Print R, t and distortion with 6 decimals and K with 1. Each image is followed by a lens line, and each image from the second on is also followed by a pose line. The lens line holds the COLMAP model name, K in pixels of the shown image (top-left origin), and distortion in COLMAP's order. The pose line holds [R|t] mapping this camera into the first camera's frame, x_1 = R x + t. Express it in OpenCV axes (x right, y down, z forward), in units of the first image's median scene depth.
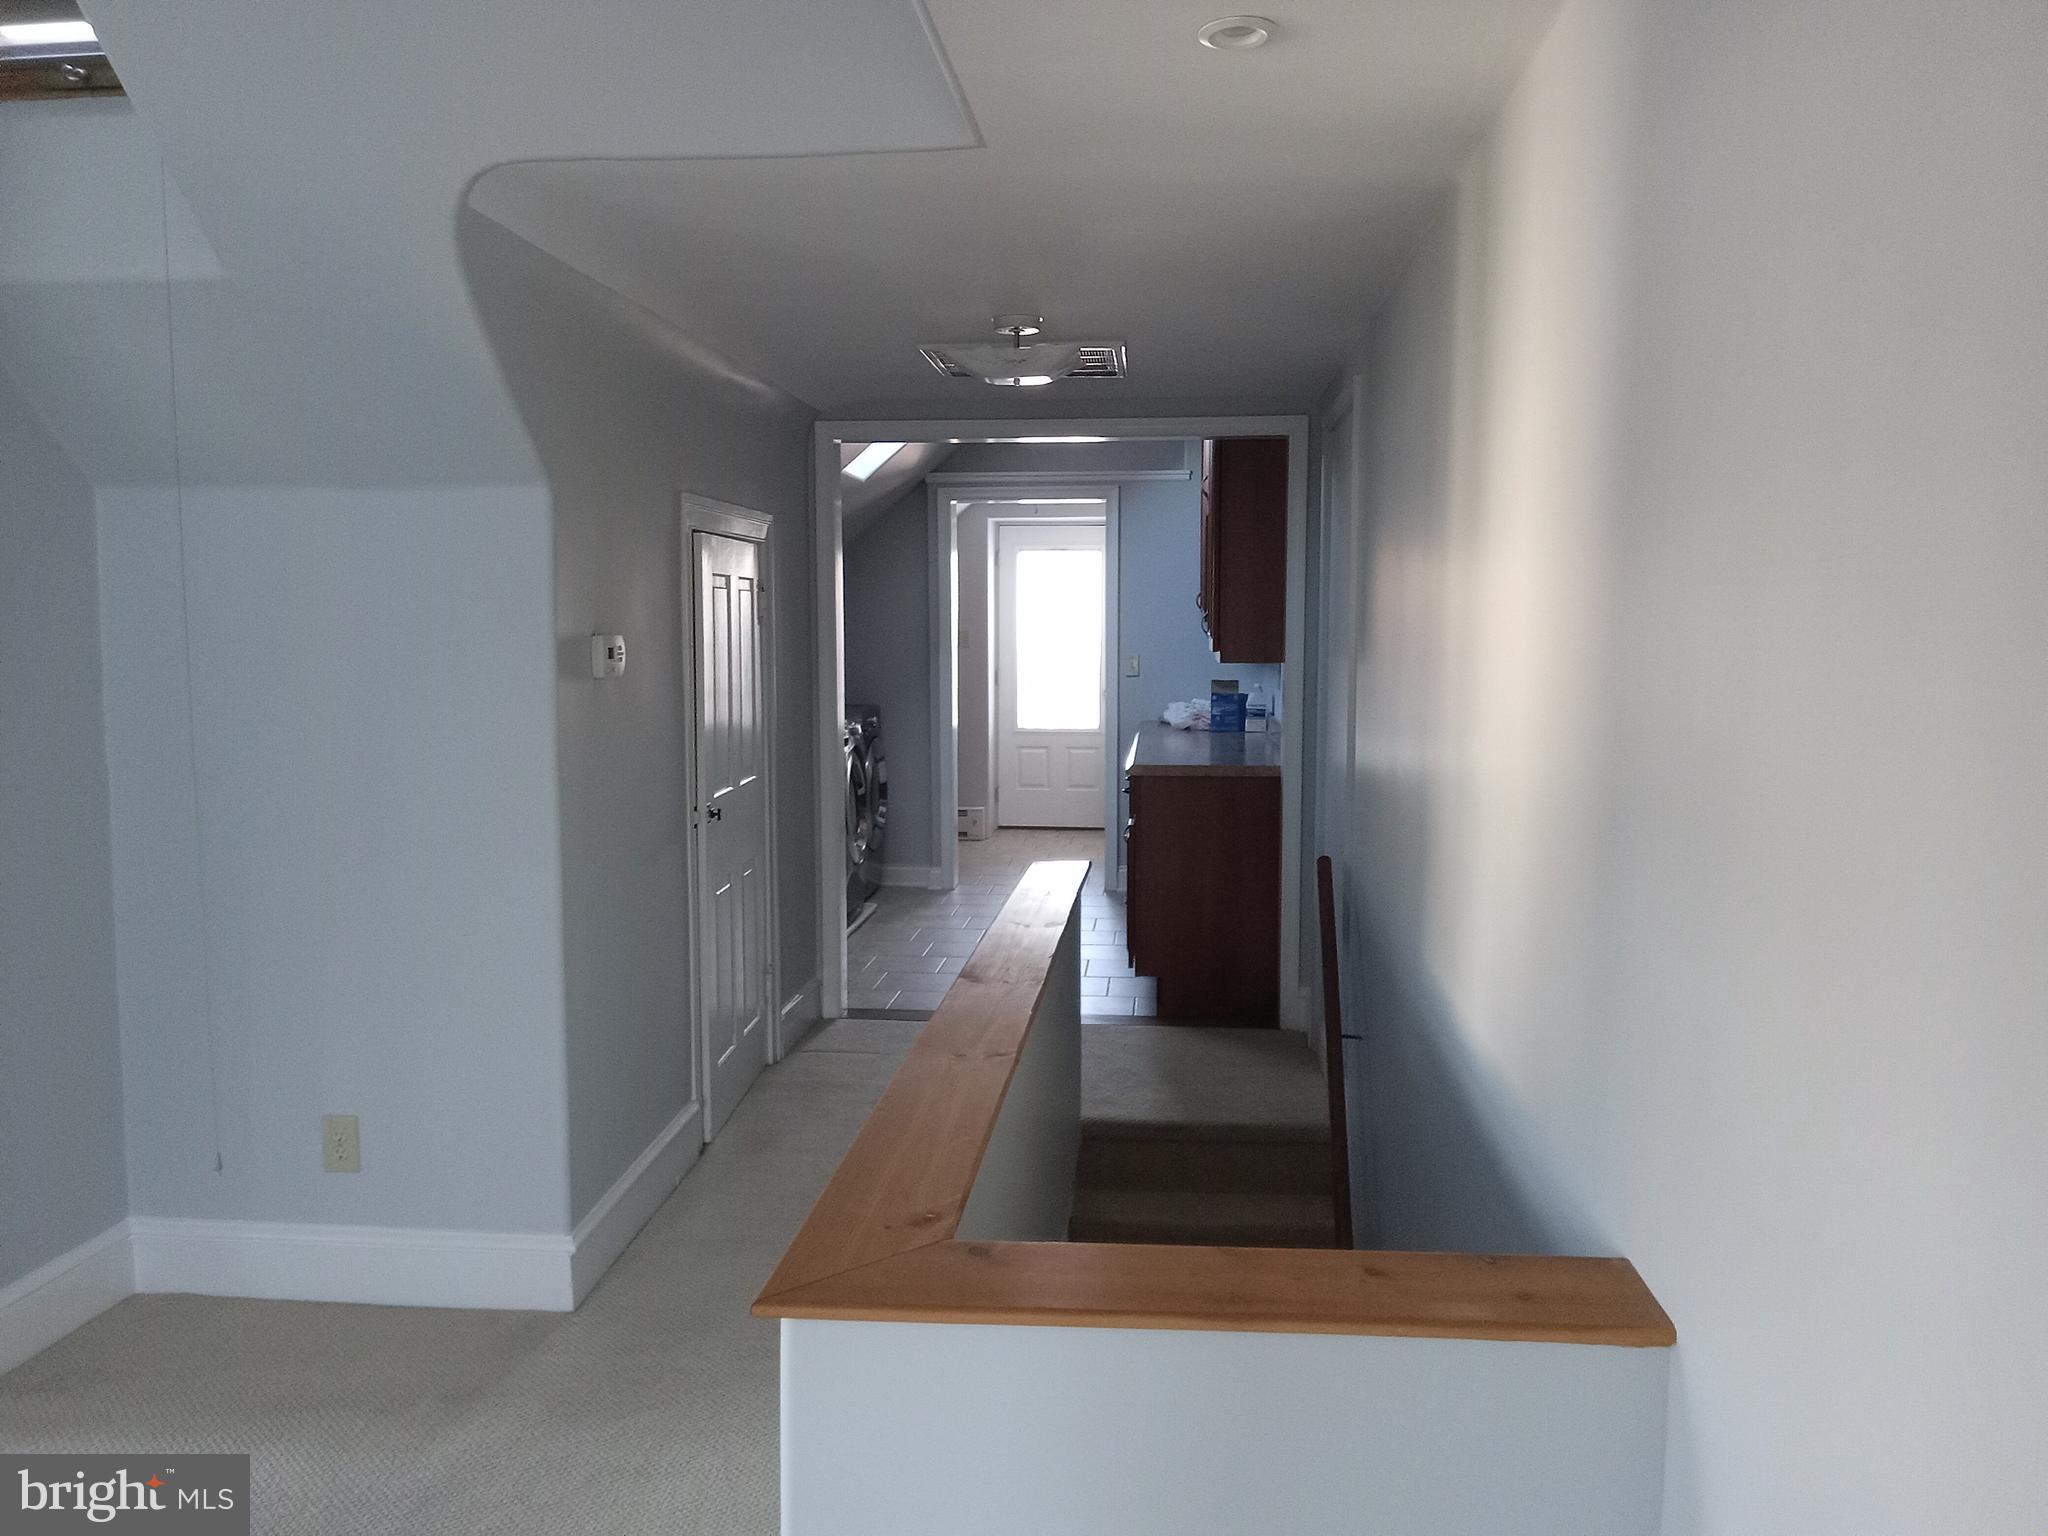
lens RADIAL K [[1519.7, 0, 1040.8], [0, 1519.7, 784.7], [0, 0, 1]] dist [-0.008525, -0.005000]
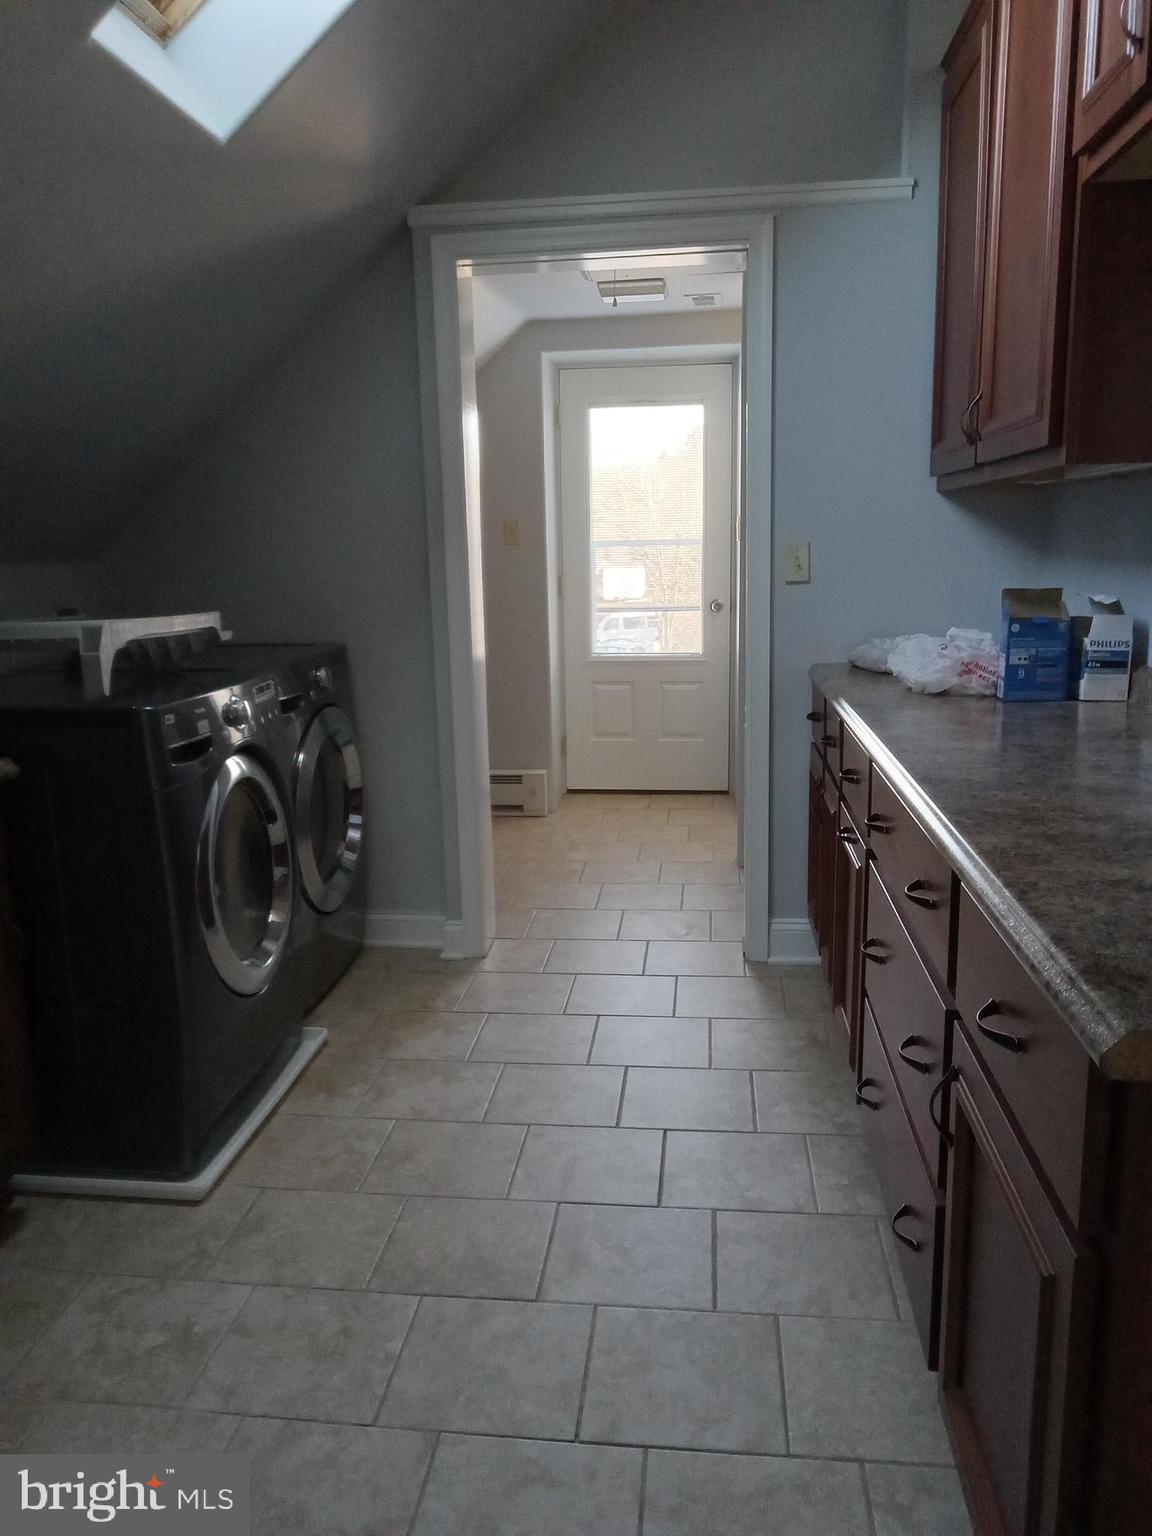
lens RADIAL K [[1139.8, 0, 576.6], [0, 1139.8, 759.5], [0, 0, 1]] dist [-0.008525, -0.005000]
pose [[0.999370, -0.016221, -0.031561, -0.011226], [0.018866, 0.996167, 0.085415, -0.071751], [0.030055, -0.085956, 0.995845, 0.940015]]
